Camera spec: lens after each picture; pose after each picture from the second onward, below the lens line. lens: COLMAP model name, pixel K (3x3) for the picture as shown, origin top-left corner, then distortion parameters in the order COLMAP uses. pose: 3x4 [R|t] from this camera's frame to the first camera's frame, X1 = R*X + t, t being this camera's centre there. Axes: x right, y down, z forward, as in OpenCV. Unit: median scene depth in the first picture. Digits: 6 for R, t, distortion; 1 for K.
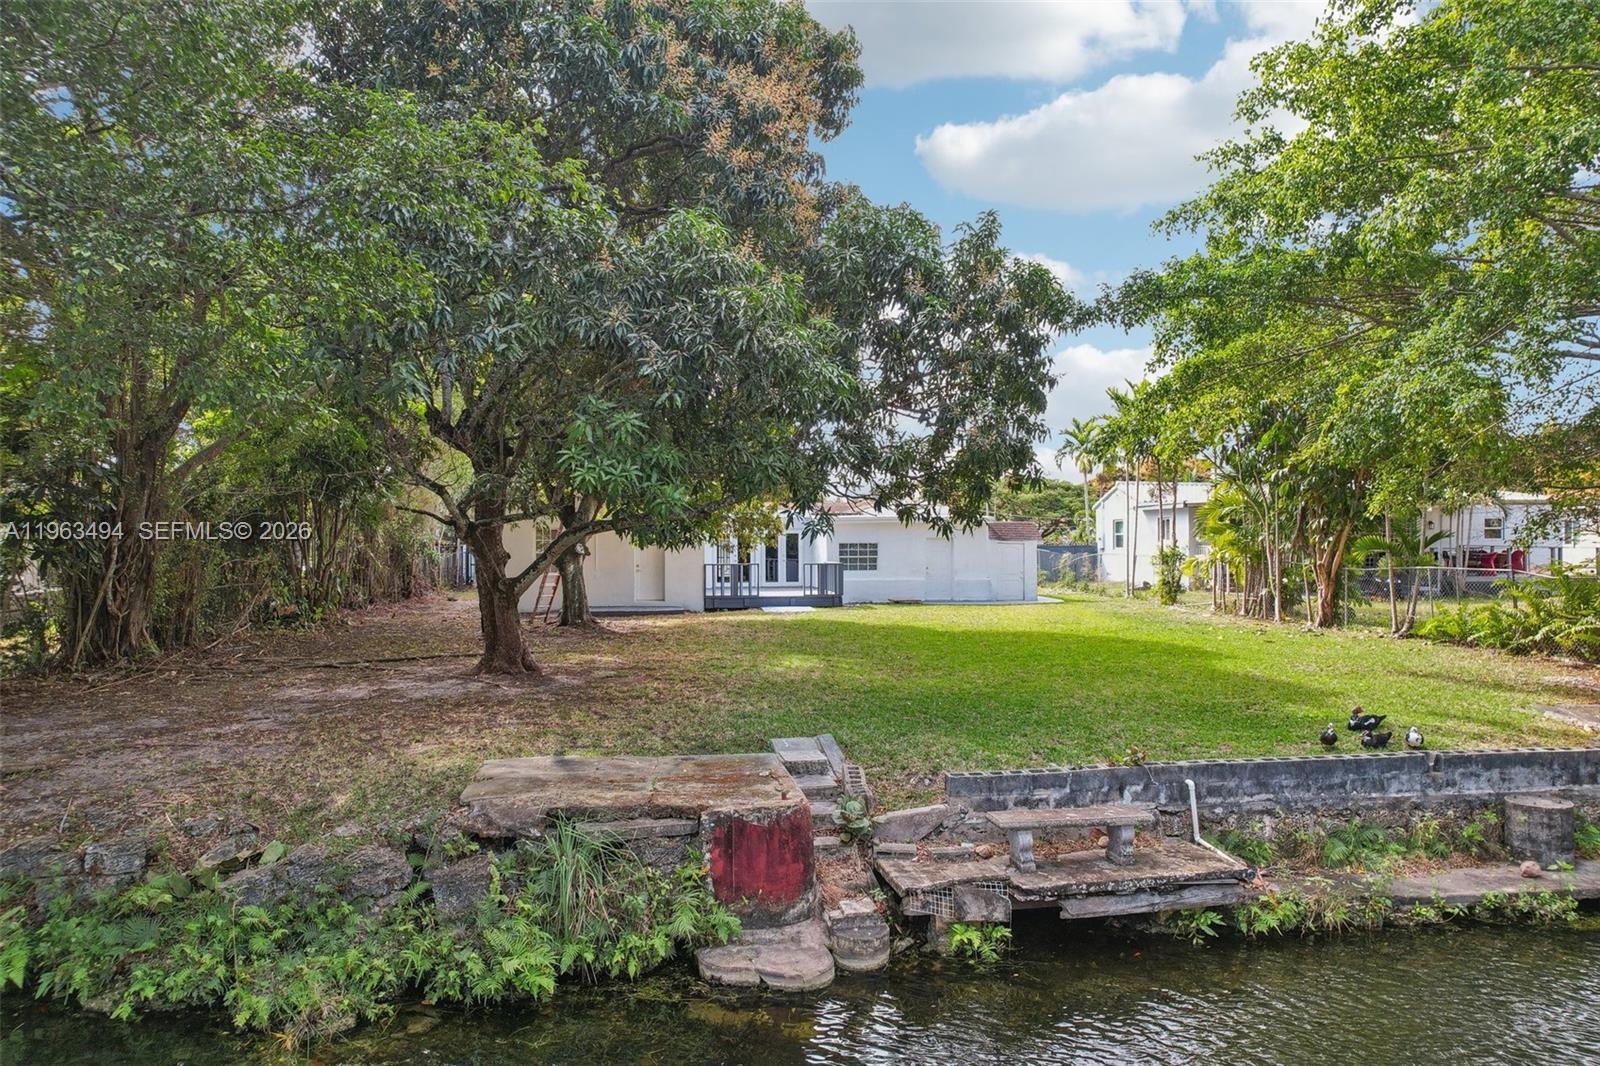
lens RADIAL K [[1044.5, 0, 798.9], [0, 1044.5, 540.4], [0, 0, 1]] dist [-0.082177, 0.070733]
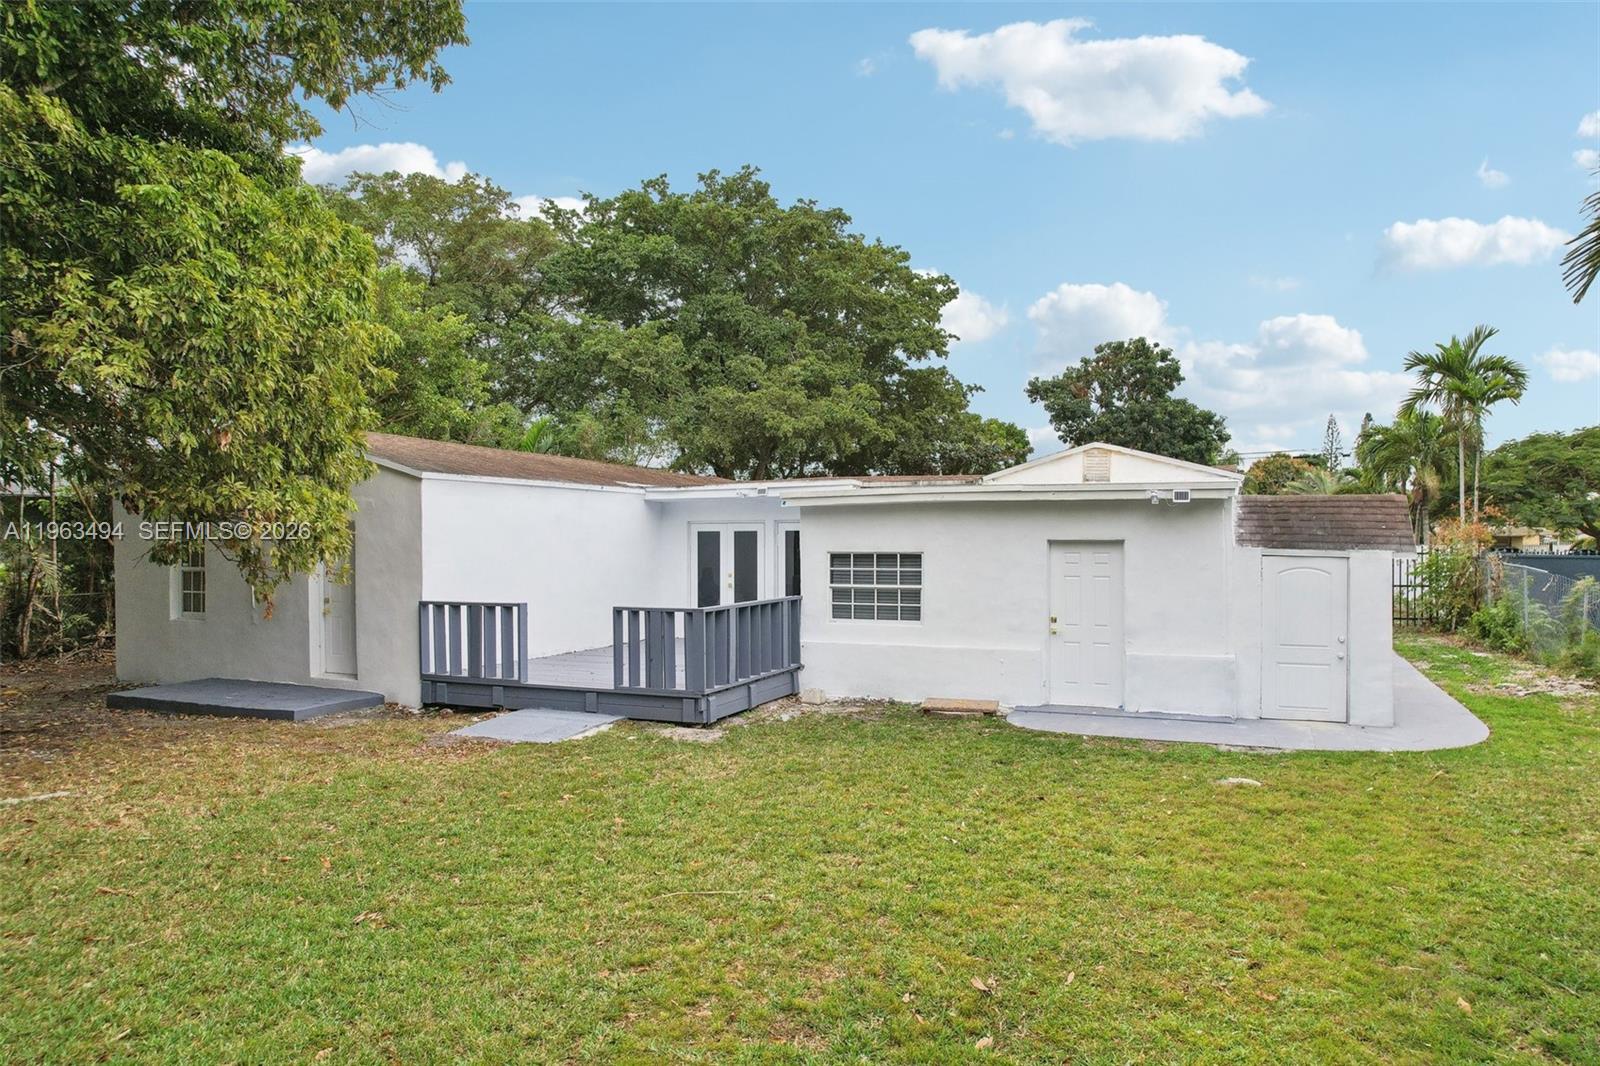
lens RADIAL K [[1021.3, 0, 800.3], [0, 1021.3, 562.5], [0, 0, 1]] dist [-0.081453, 0.072230]
pose [[0.857456, 0.011519, -0.514428, 0.772499], [0.001023, 0.999709, 0.024091, -0.010651], [0.514556, -0.021183, 0.857195, 2.104466]]
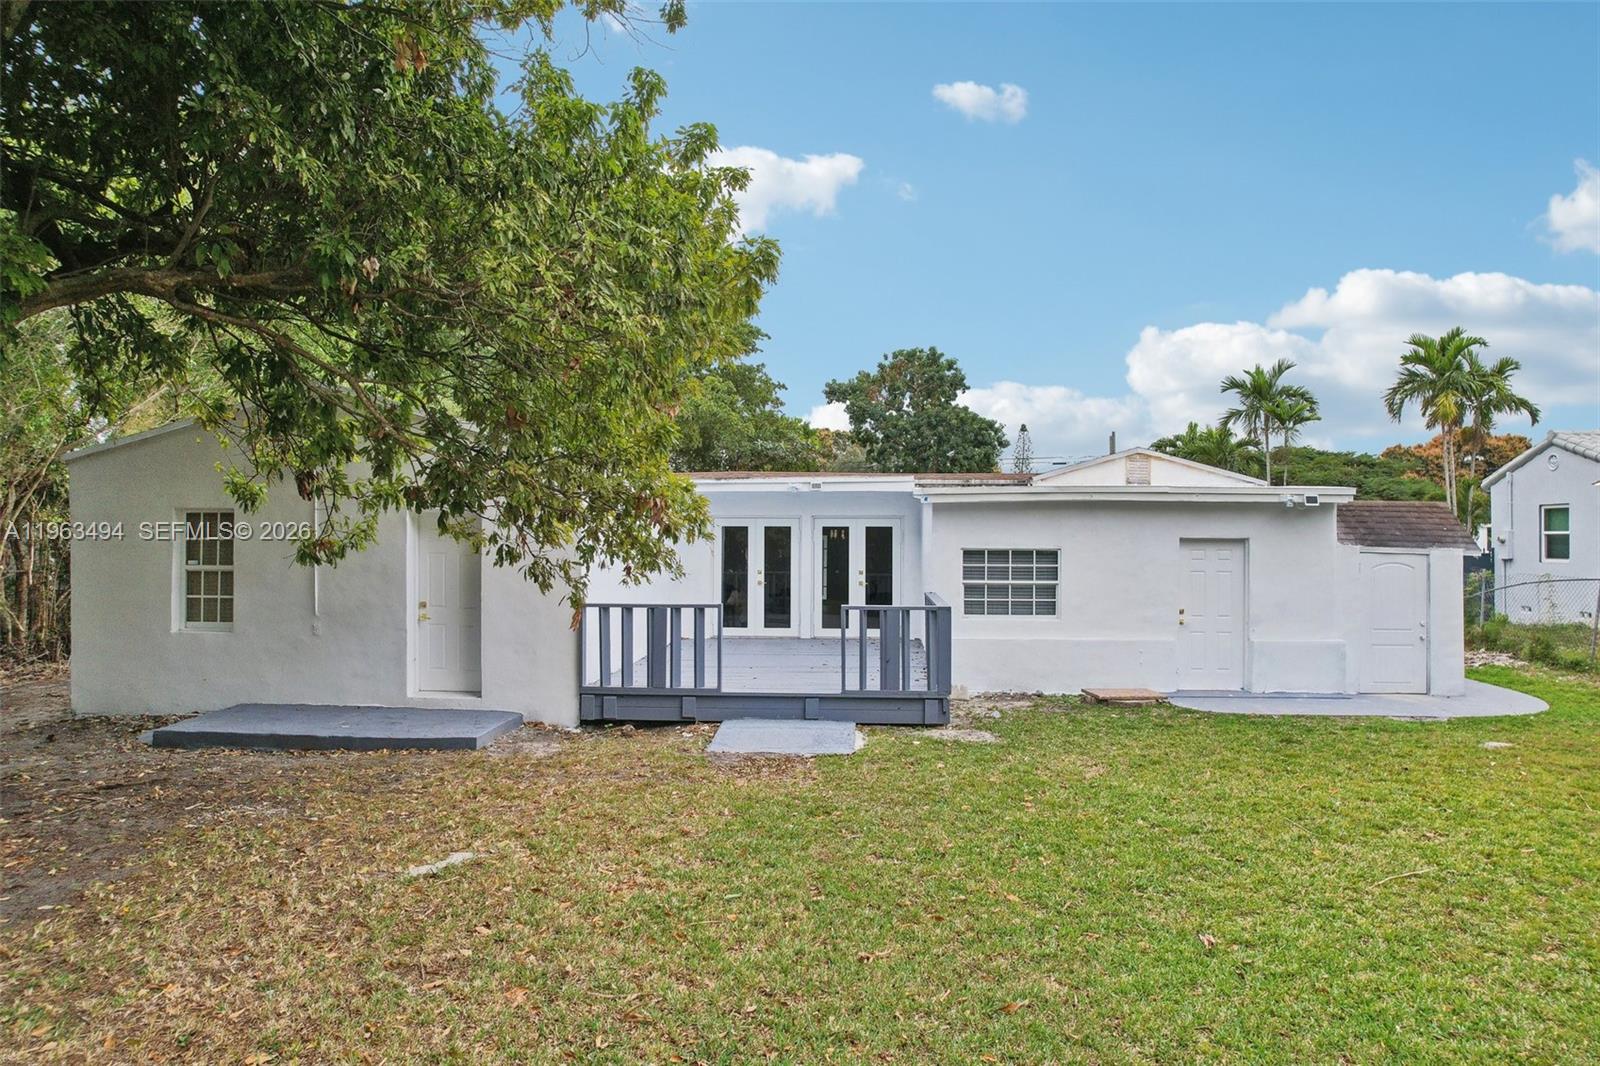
lens RADIAL K [[1031.6, 0, 800.4], [0, 1031.6, 538.0], [0, 0, 1]] dist [-0.064584, 0.043784]
pose [[0.979555, 0.007450, -0.201036, 0.186667], [-0.007031, 0.999971, 0.002800, -0.008296], [0.201052, -0.001329, 0.979580, 1.897889]]
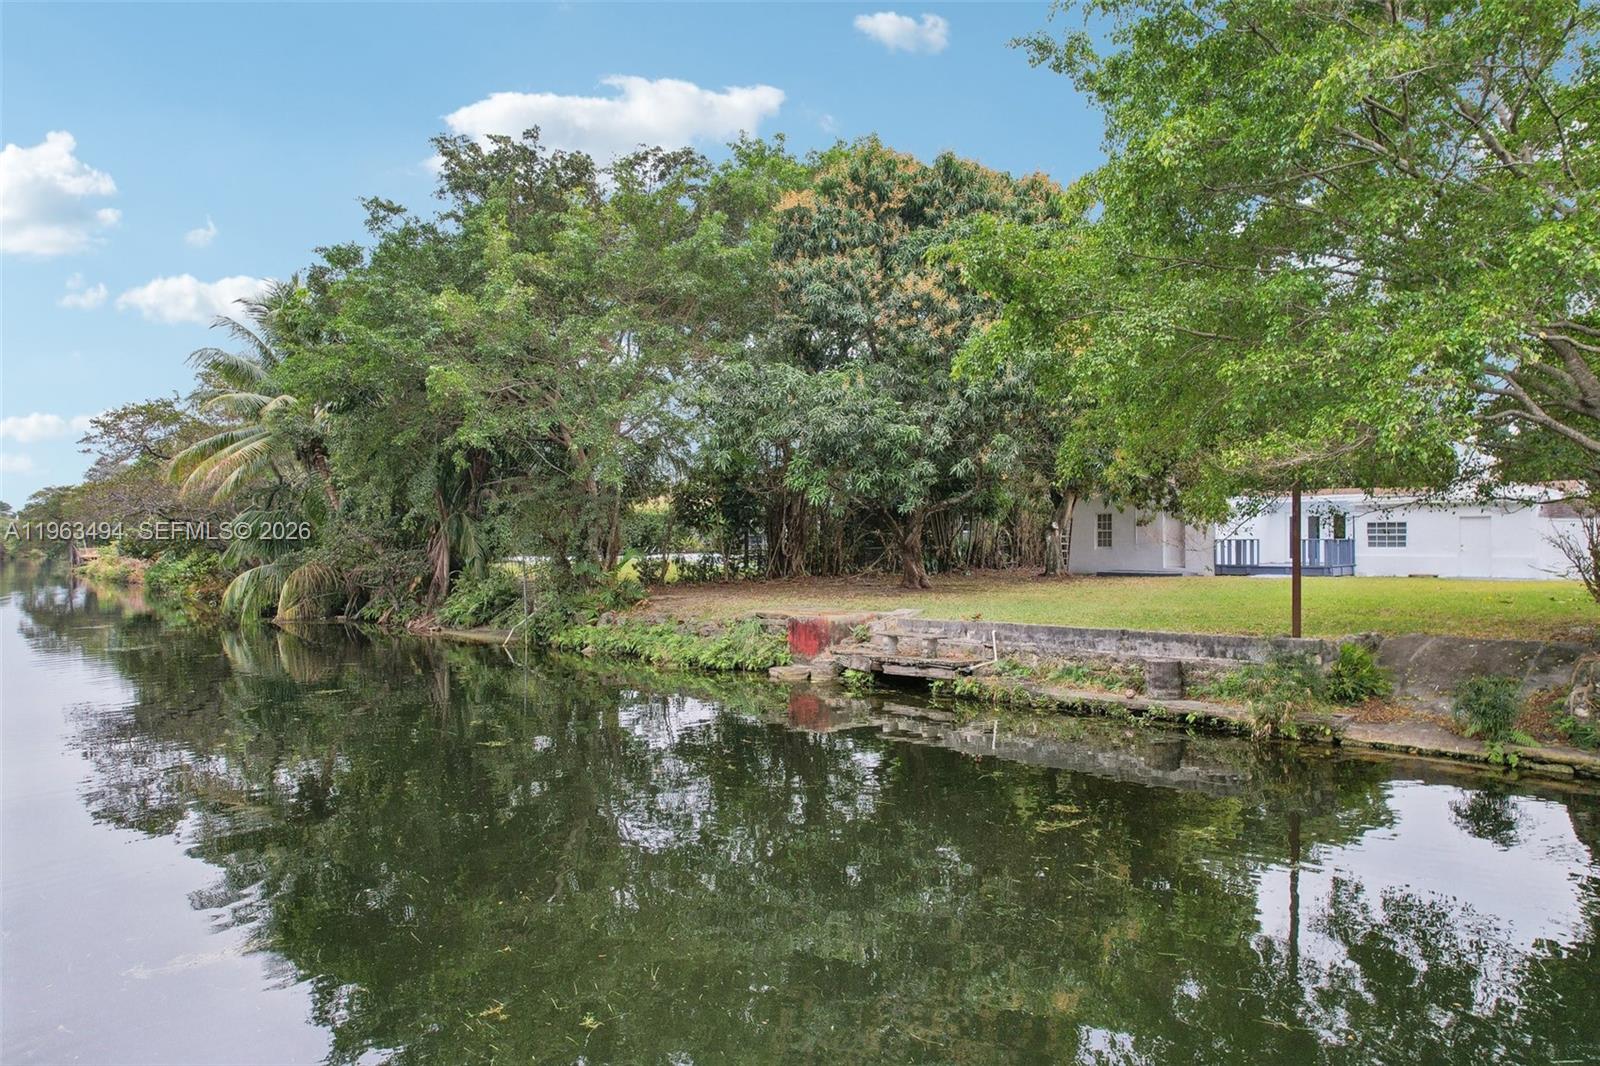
lens RADIAL K [[1022.2, 0, 782.7], [0, 1022.2, 541.1], [0, 0, 1]] dist [-0.085914, 0.043500]
pose [[0.607141, 0.001591, -0.794592, 1.647680], [0.001585, 0.999994, 0.003213, 0.059135], [0.794592, -0.003211, 0.607135, -0.466427]]
